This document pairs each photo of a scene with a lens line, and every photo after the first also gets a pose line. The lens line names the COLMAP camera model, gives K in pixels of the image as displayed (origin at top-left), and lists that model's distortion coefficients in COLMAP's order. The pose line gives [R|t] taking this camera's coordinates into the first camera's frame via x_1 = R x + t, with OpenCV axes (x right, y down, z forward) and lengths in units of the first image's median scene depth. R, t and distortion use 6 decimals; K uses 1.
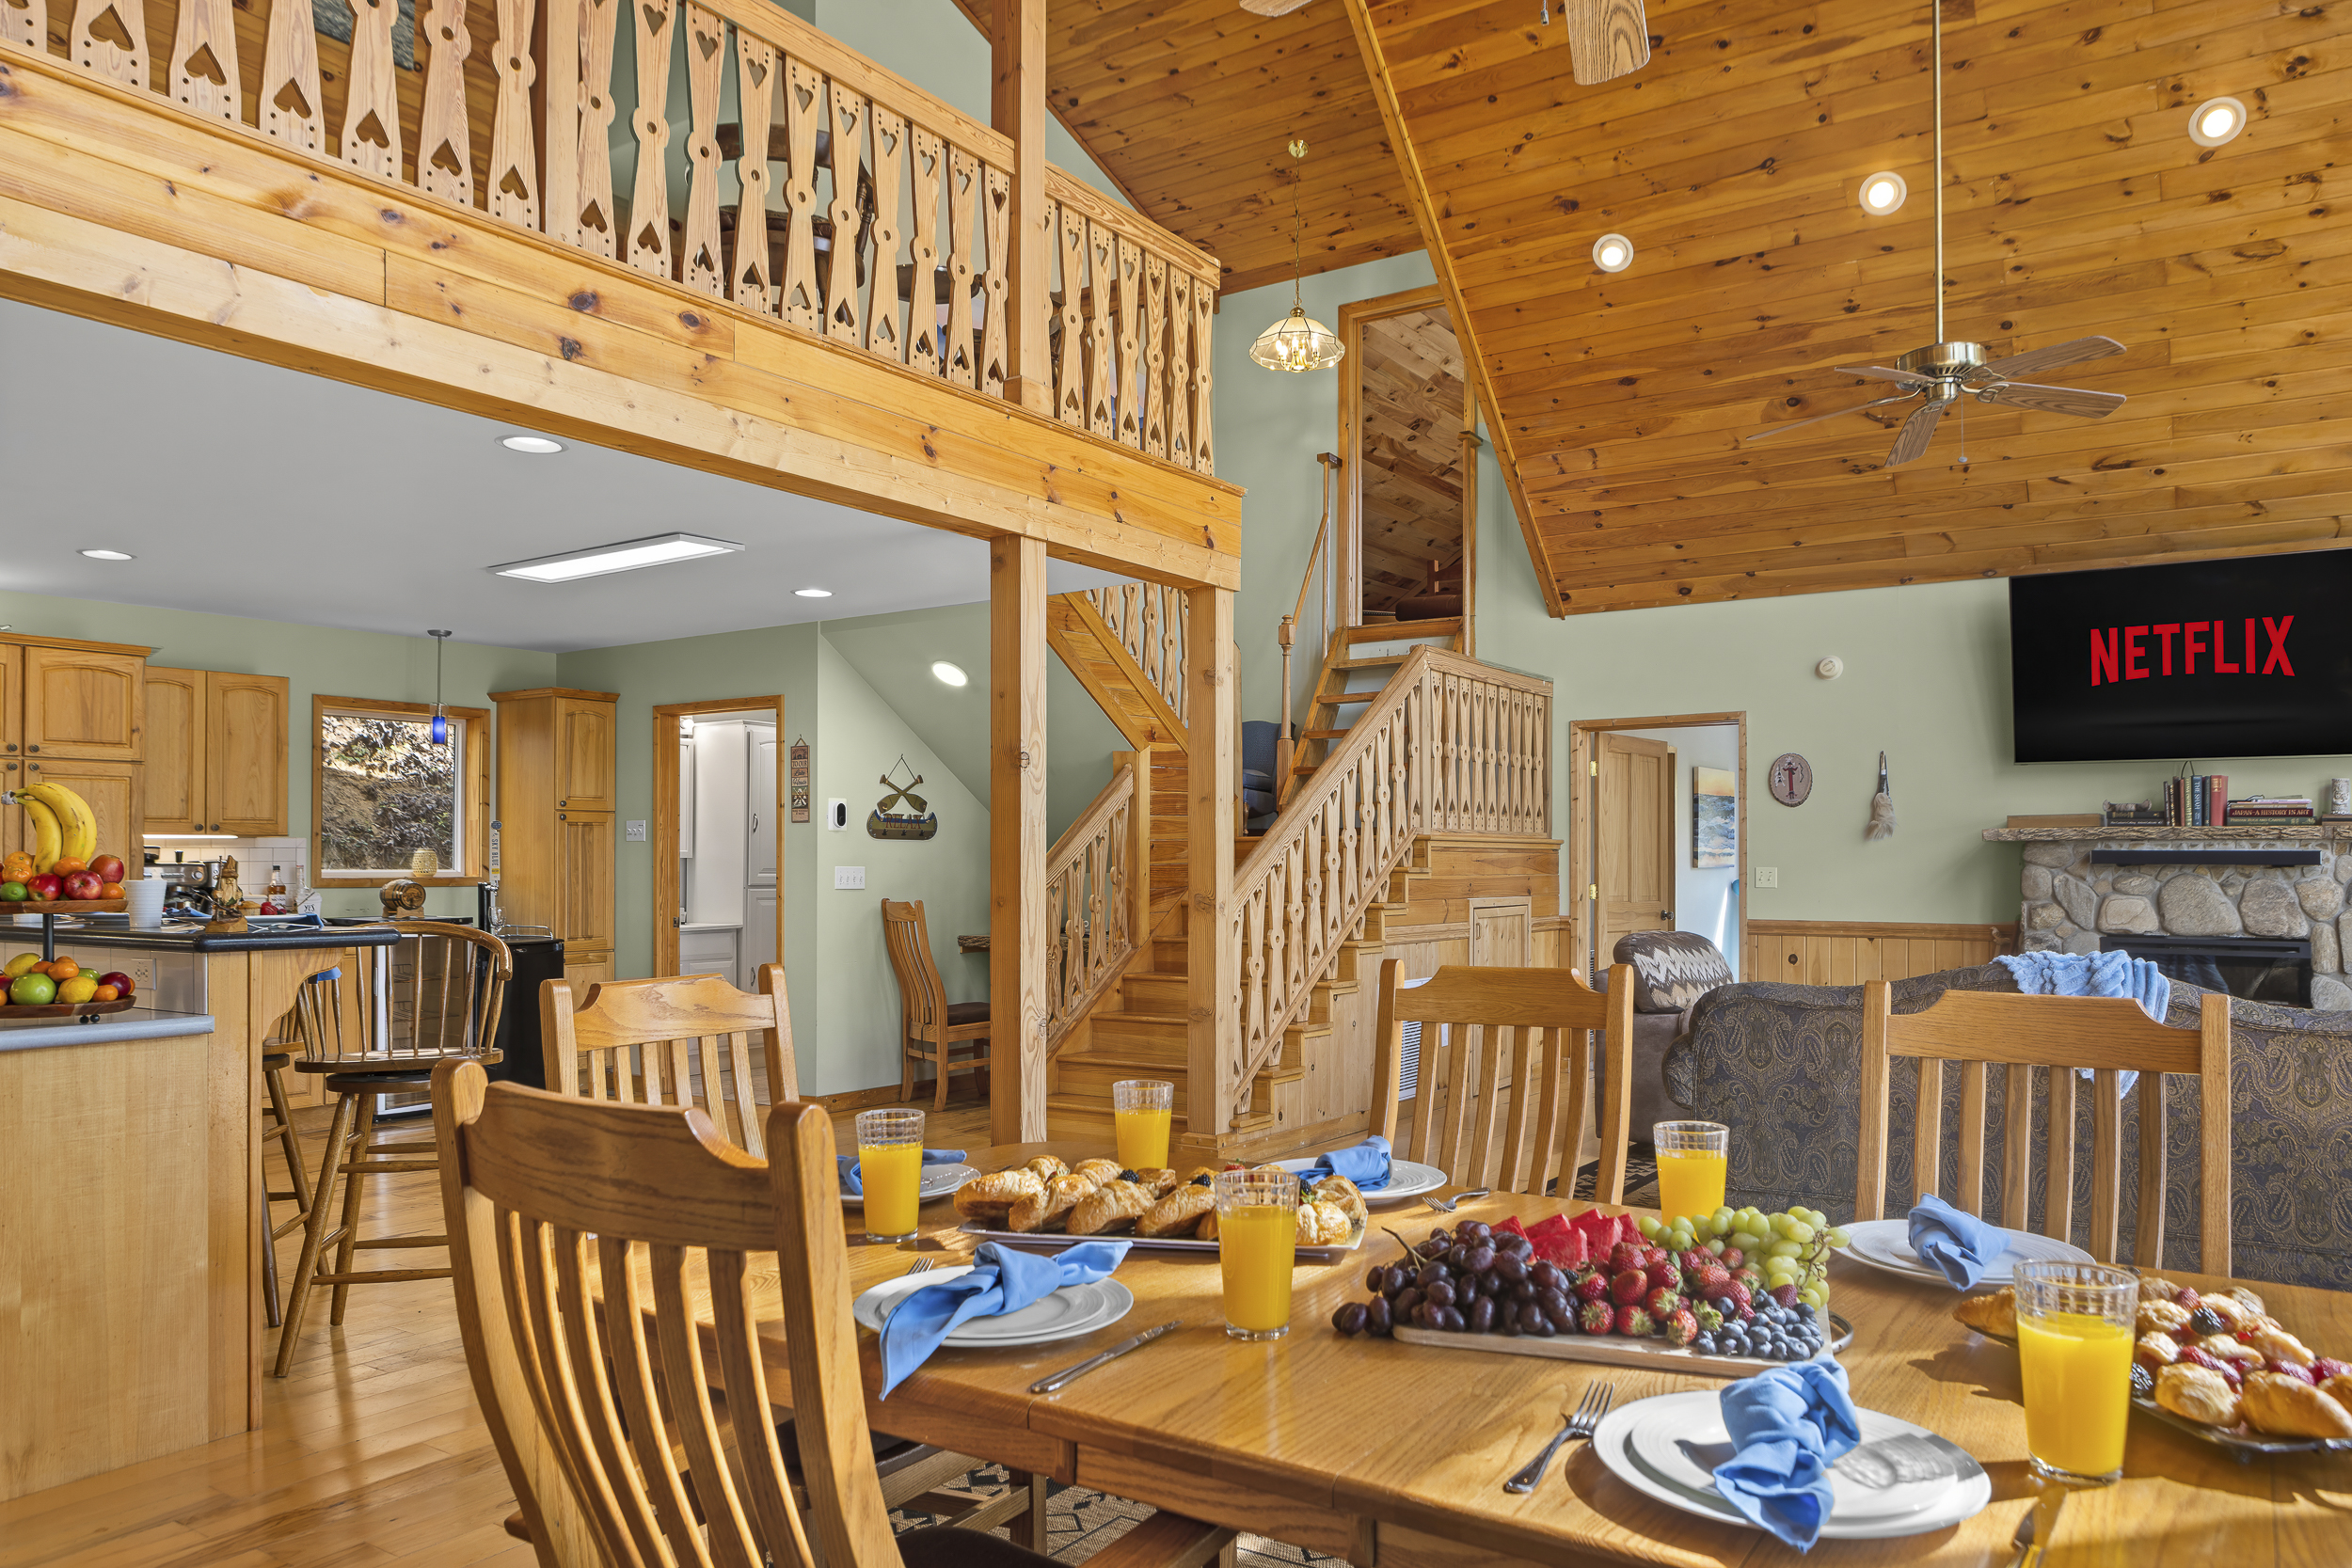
lens RADIAL K [[1597.0, 0, 1185.1], [0, 1597.0, 826.0], [0, 0, 1]] dist [-0.007656, 0.001127]
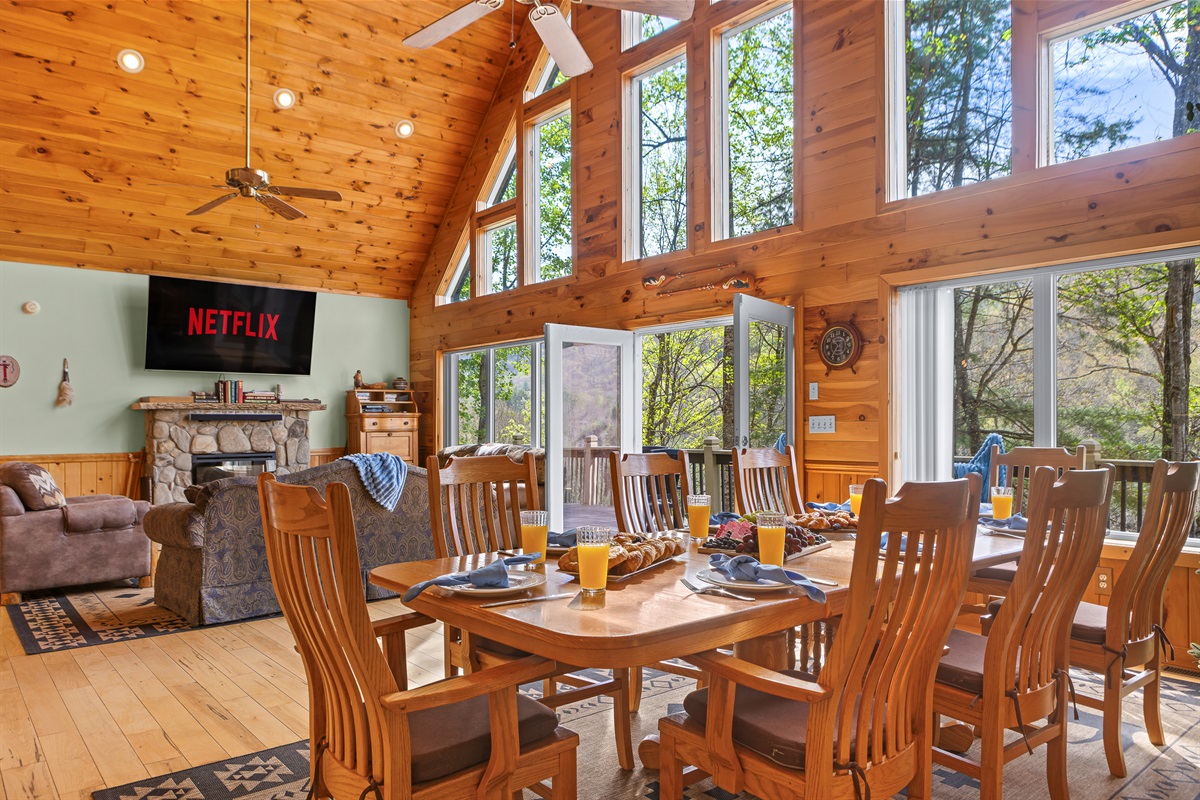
lens RADIAL K [[814.9, 0, 604.6], [0, 814.9, 421.4], [0, 0, 1]] dist [-0.007656, 0.001127]
pose [[0.273725, -0.001441, 0.961807, -0.308196], [-0.015066, 0.999870, 0.005786, 0.010767], [-0.961690, -0.016075, 0.273668, 0.188081]]
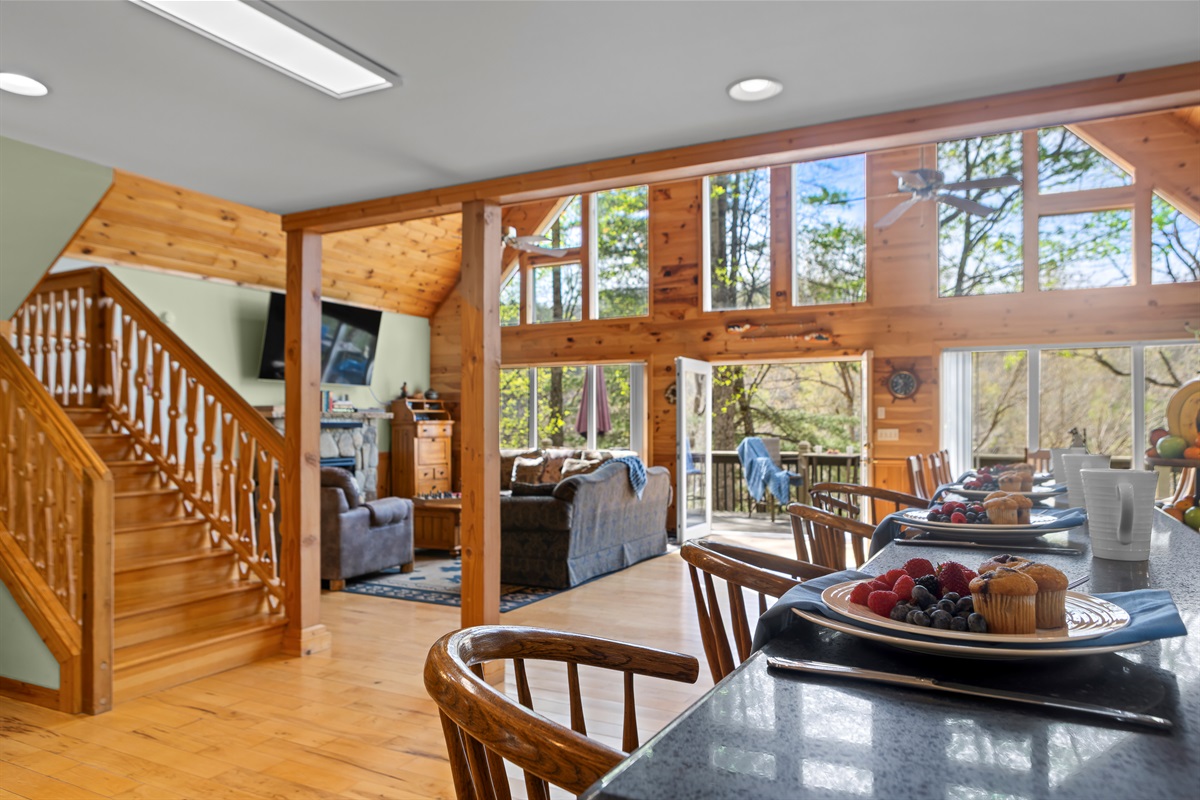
lens RADIAL K [[809.5, 0, 605.8], [0, 809.5, 418.5], [0, 0, 1]] dist [-0.031983, 0.001162]
pose [[-0.114844, 0.005066, 0.993371, -0.606954], [-0.022154, 0.999725, -0.007660, 0.009731], [-0.993137, -0.022886, -0.114700, 0.709493]]
